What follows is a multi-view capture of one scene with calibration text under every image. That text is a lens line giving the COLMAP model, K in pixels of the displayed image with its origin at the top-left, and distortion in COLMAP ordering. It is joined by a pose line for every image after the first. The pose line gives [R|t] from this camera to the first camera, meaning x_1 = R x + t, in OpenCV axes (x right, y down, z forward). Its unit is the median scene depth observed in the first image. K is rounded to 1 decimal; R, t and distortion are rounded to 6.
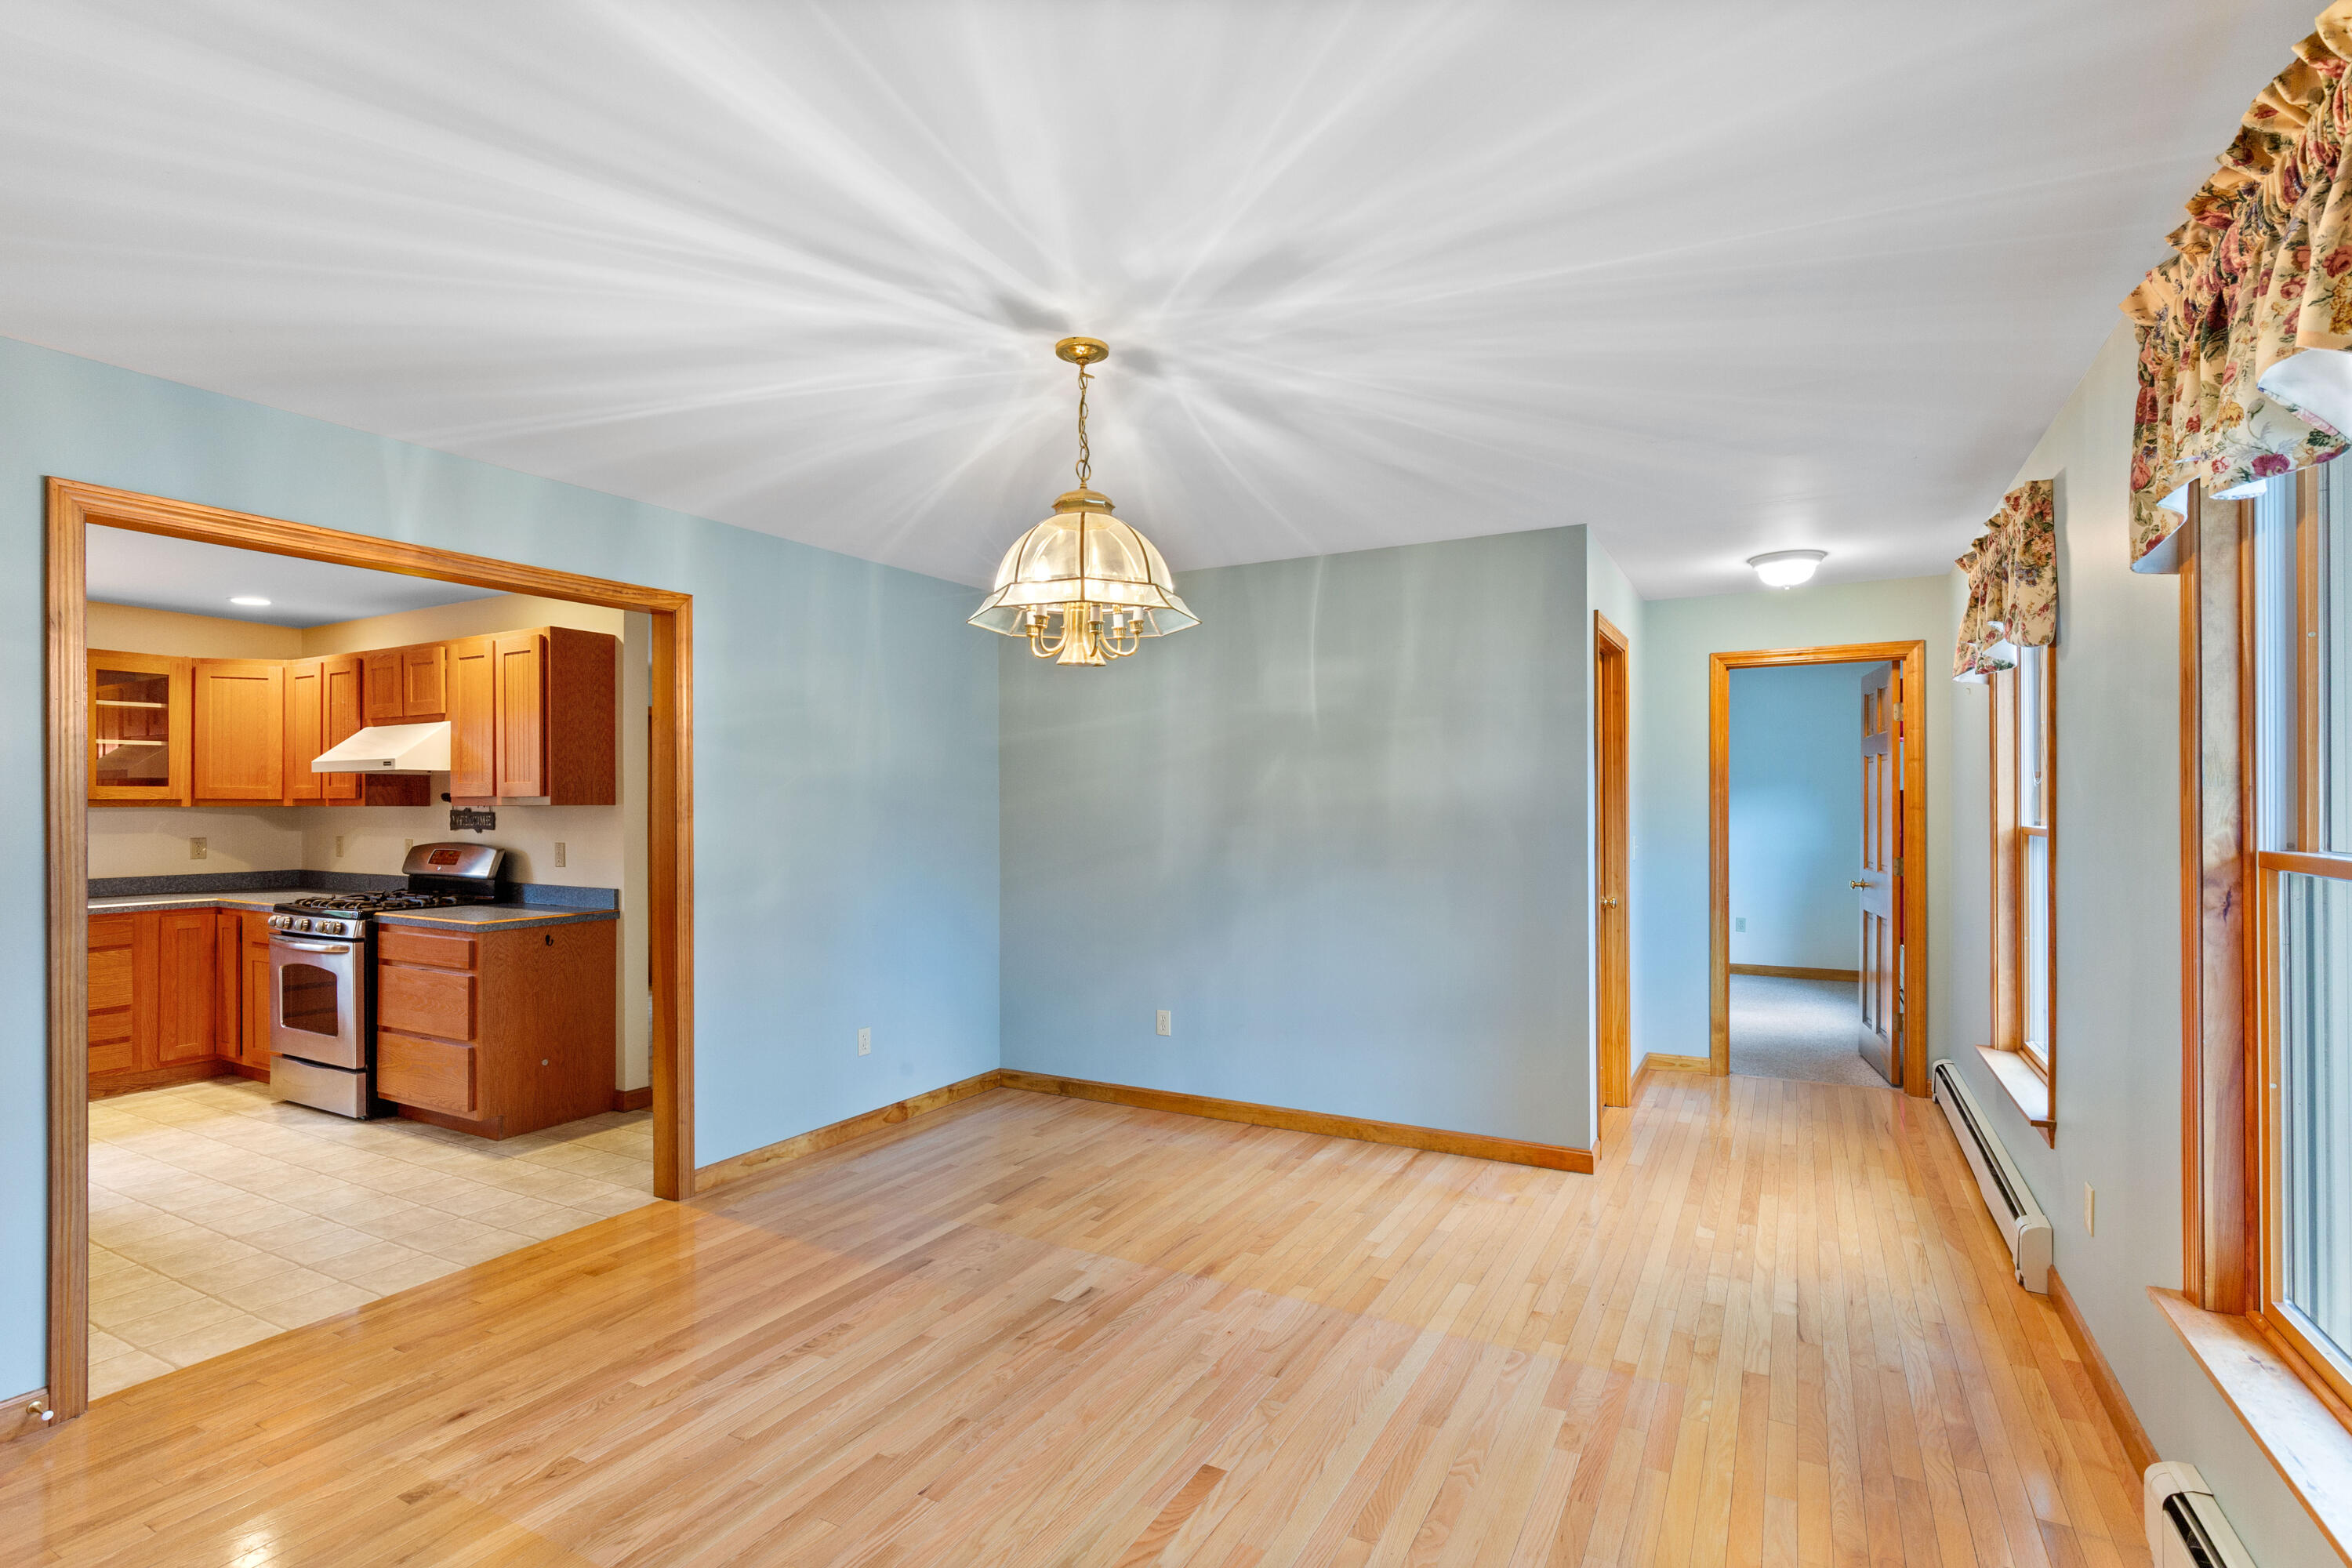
lens RADIAL K [[1132.7, 0, 1174.4], [0, 1132.7, 808.2], [0, 0, 1]] dist [-0.008728, 0.000354]
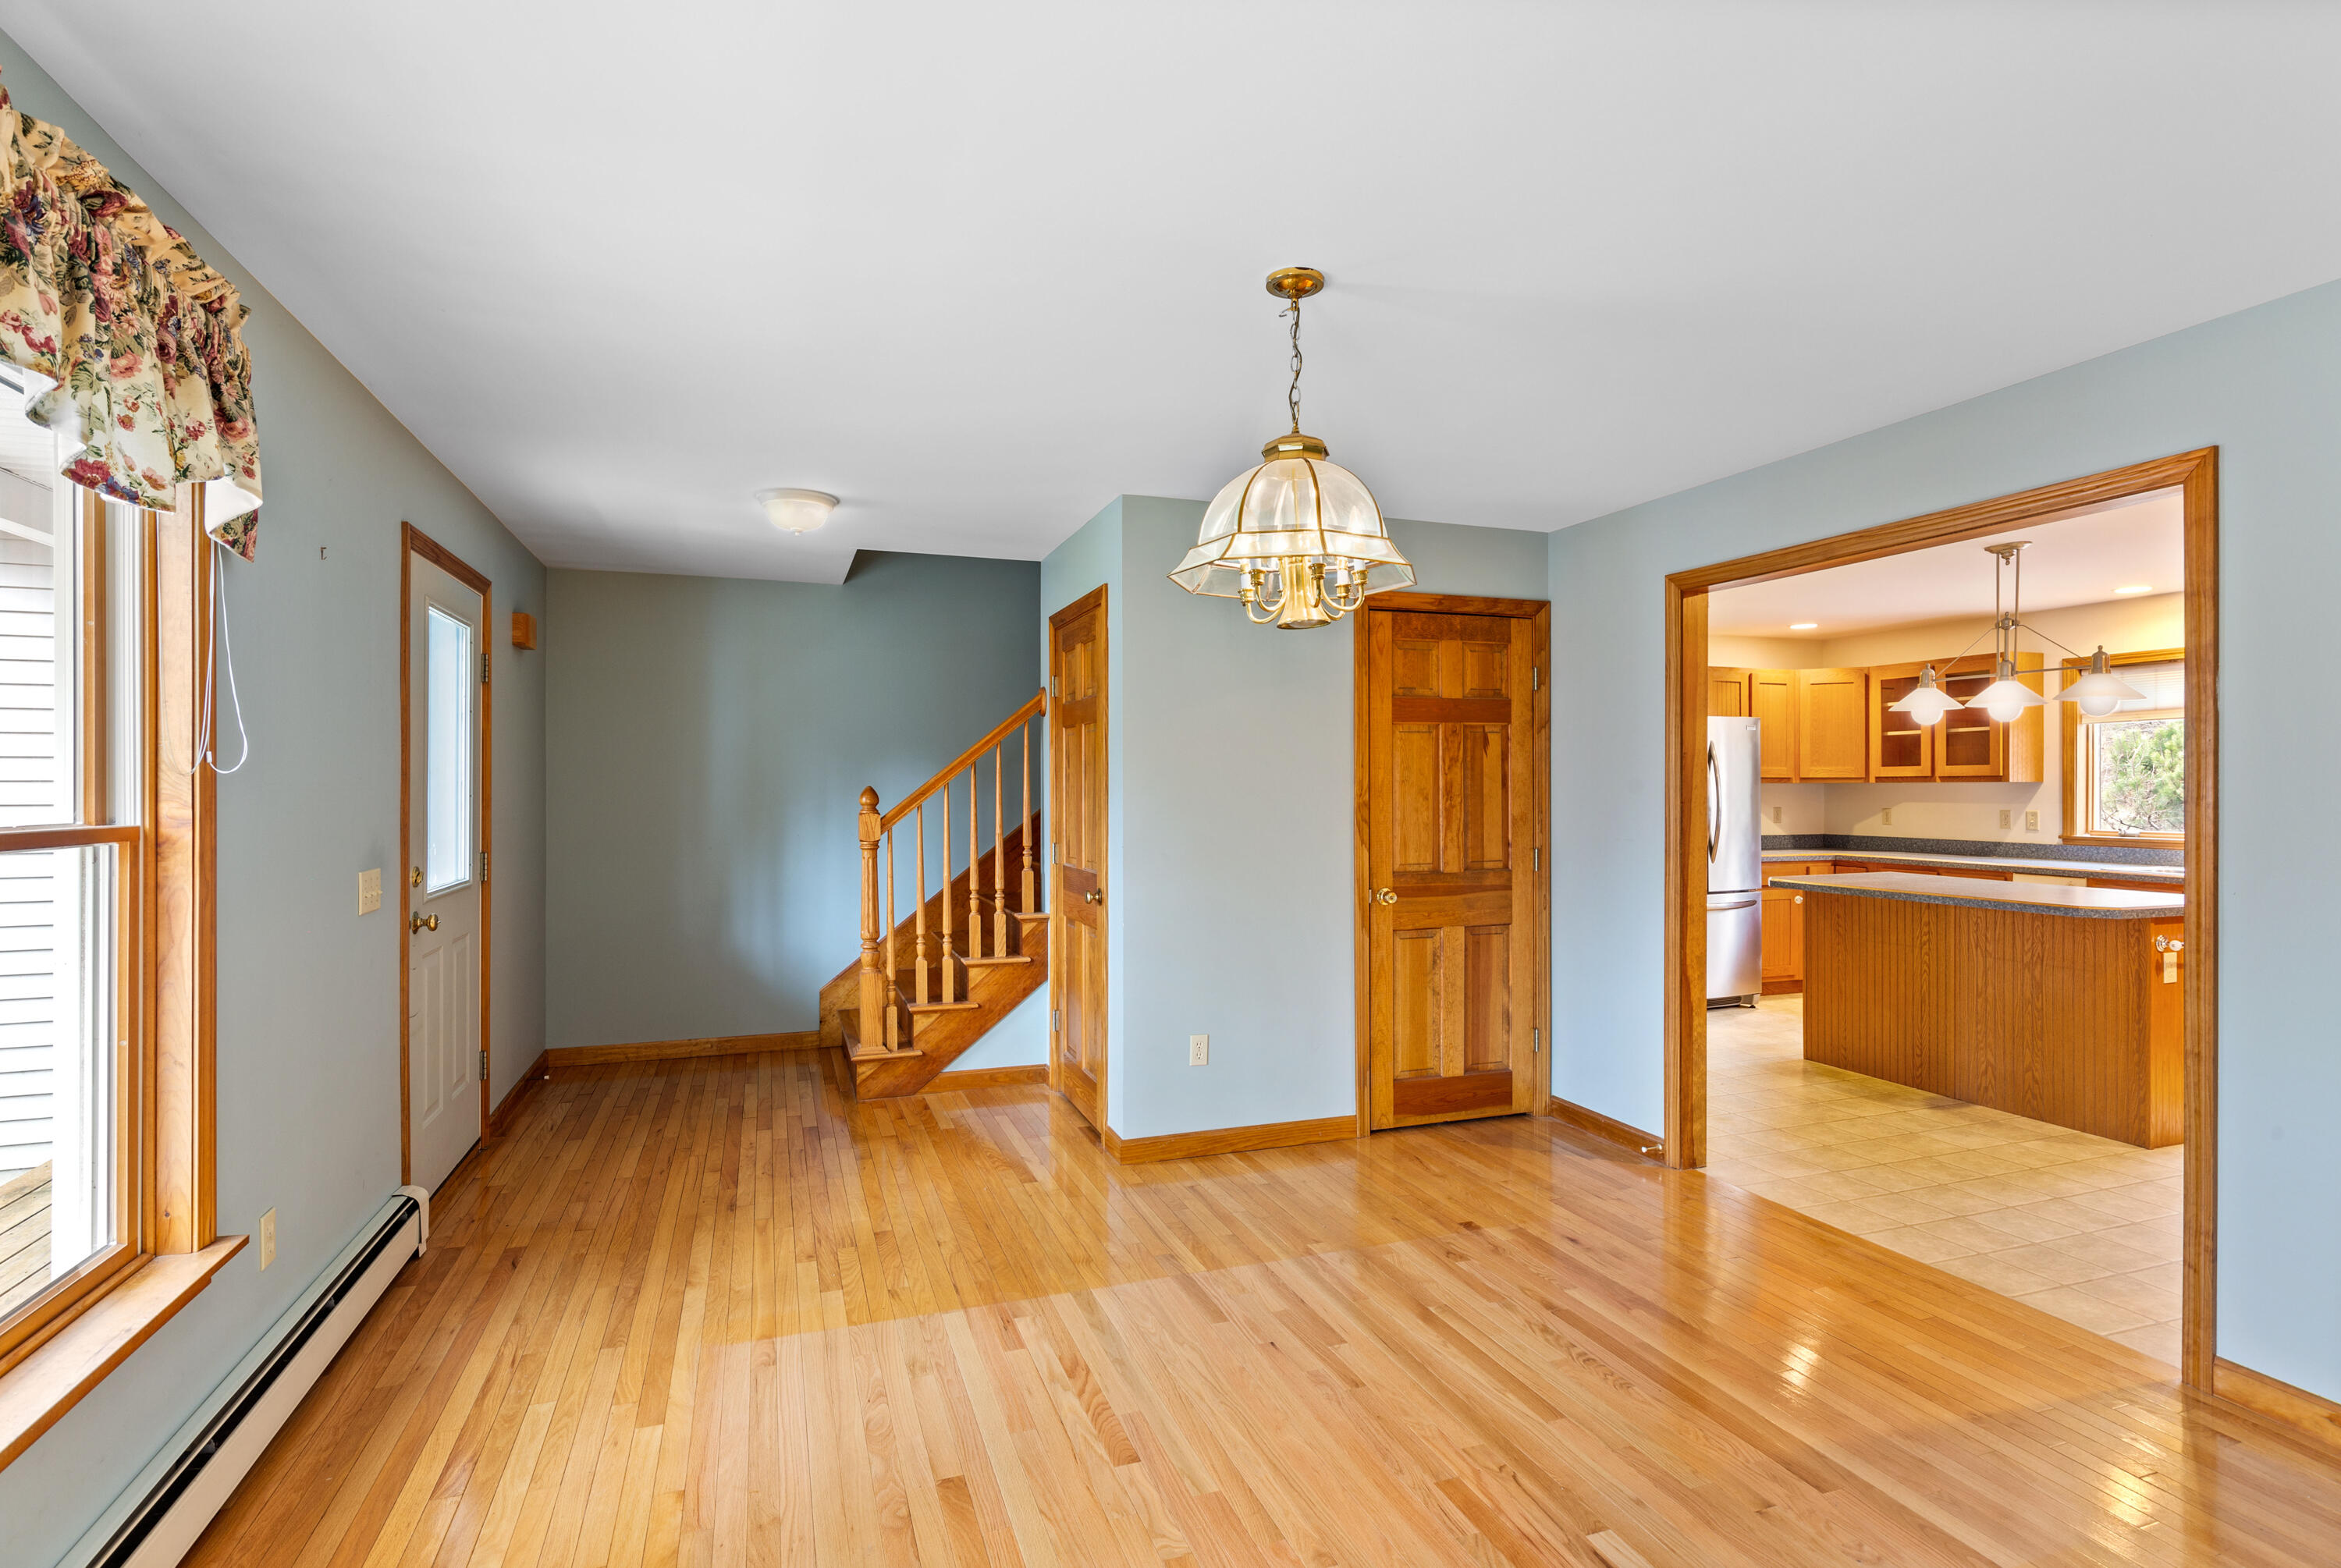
lens RADIAL K [[1127.3, 0, 1160.9], [0, 1127.3, 782.0], [0, 0, 1]] dist [-0.008728, 0.000354]
pose [[-0.668362, 0.001491, -0.743834, 0.391335], [-0.000565, 0.999997, 0.002511, -0.000267], [0.743836, 0.002099, -0.668359, 0.890063]]
